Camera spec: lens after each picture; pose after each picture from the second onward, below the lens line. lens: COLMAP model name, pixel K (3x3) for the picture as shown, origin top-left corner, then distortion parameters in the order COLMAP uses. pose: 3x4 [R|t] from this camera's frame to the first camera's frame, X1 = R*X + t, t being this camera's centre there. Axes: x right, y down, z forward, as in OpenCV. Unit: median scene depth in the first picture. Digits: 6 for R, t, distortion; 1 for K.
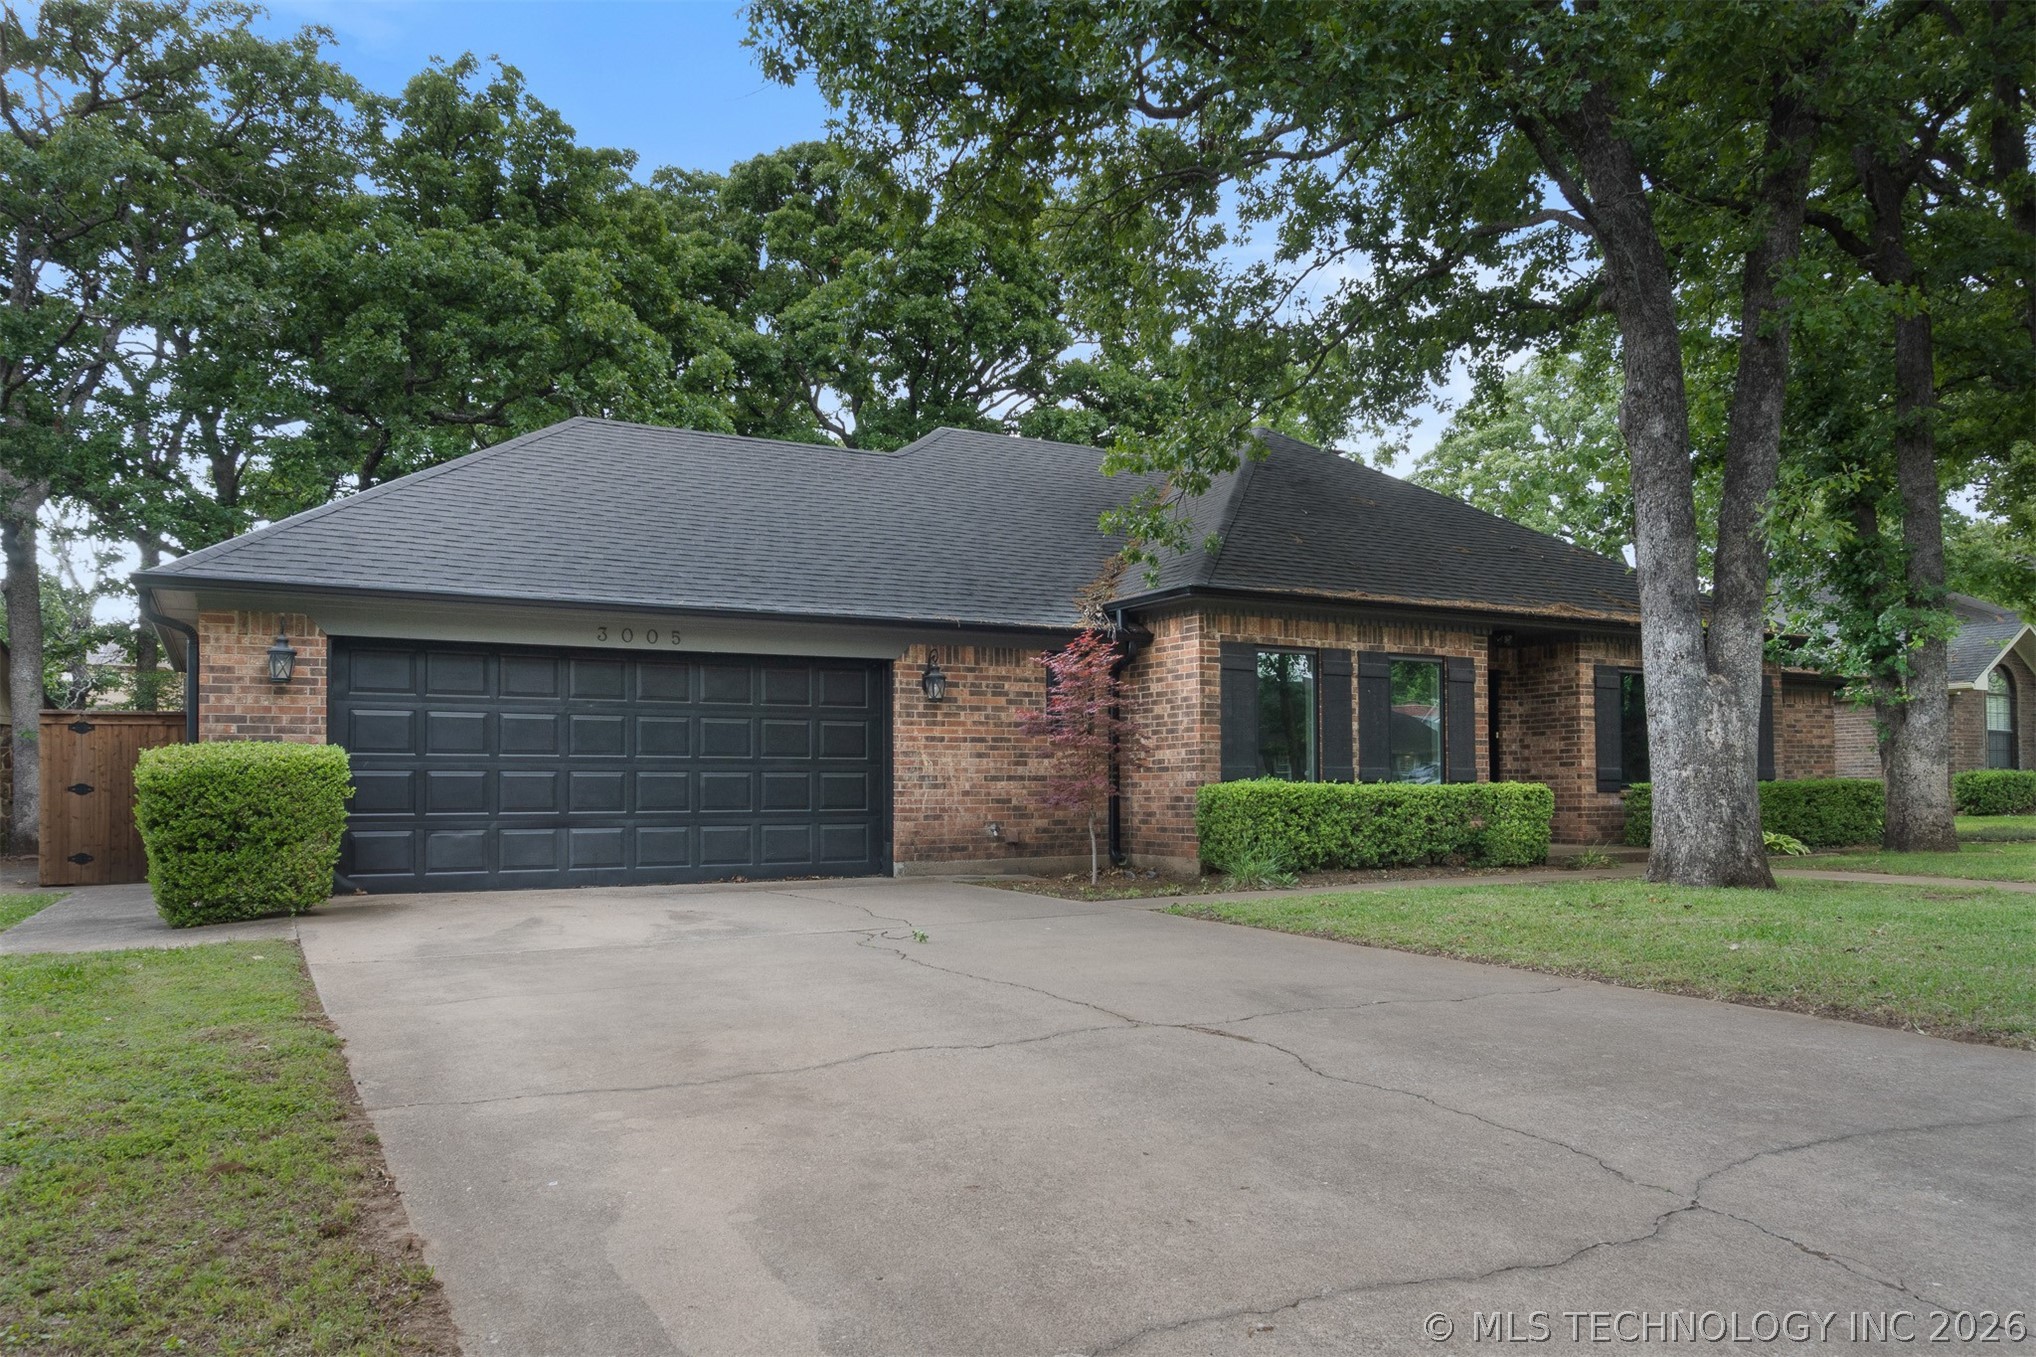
lens RADIAL K [[1376.9, 0, 1019.6], [0, 1376.9, 632.2], [0, 0, 1]] dist [-0.017954, -0.003709]
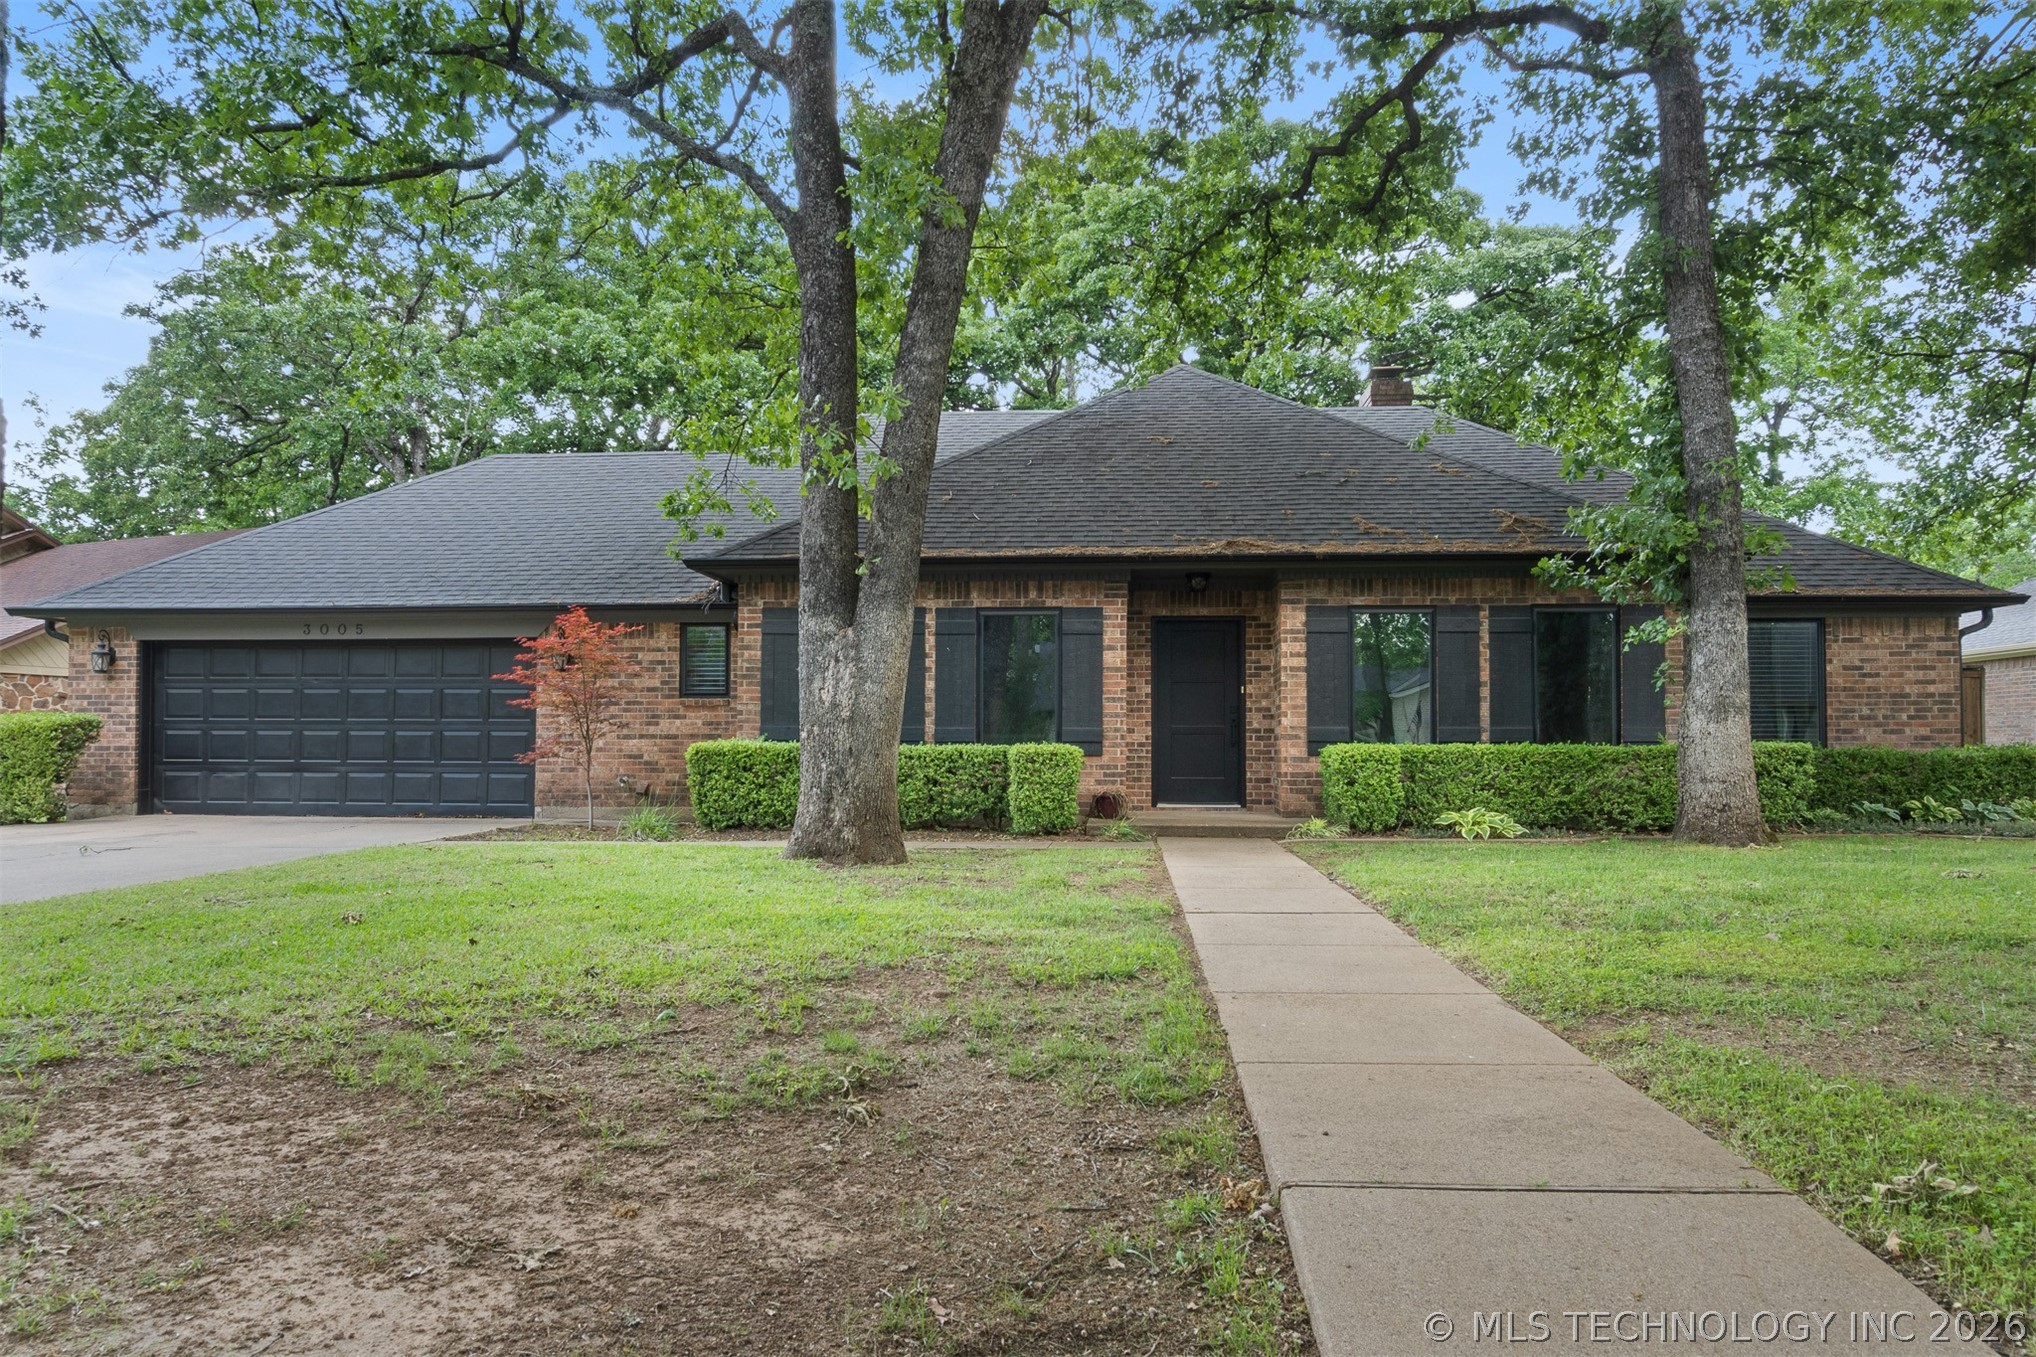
lens RADIAL K [[1353.3, 0, 1018.0], [0, 1353.3, 678.5], [0, 0, 1]] dist [-0.021942, -0.002897]
pose [[0.844956, -0.021197, -0.534415, 0.860162], [0.055554, 0.997288, 0.048280, 0.021417], [0.531942, -0.070484, 0.843842, 0.226382]]
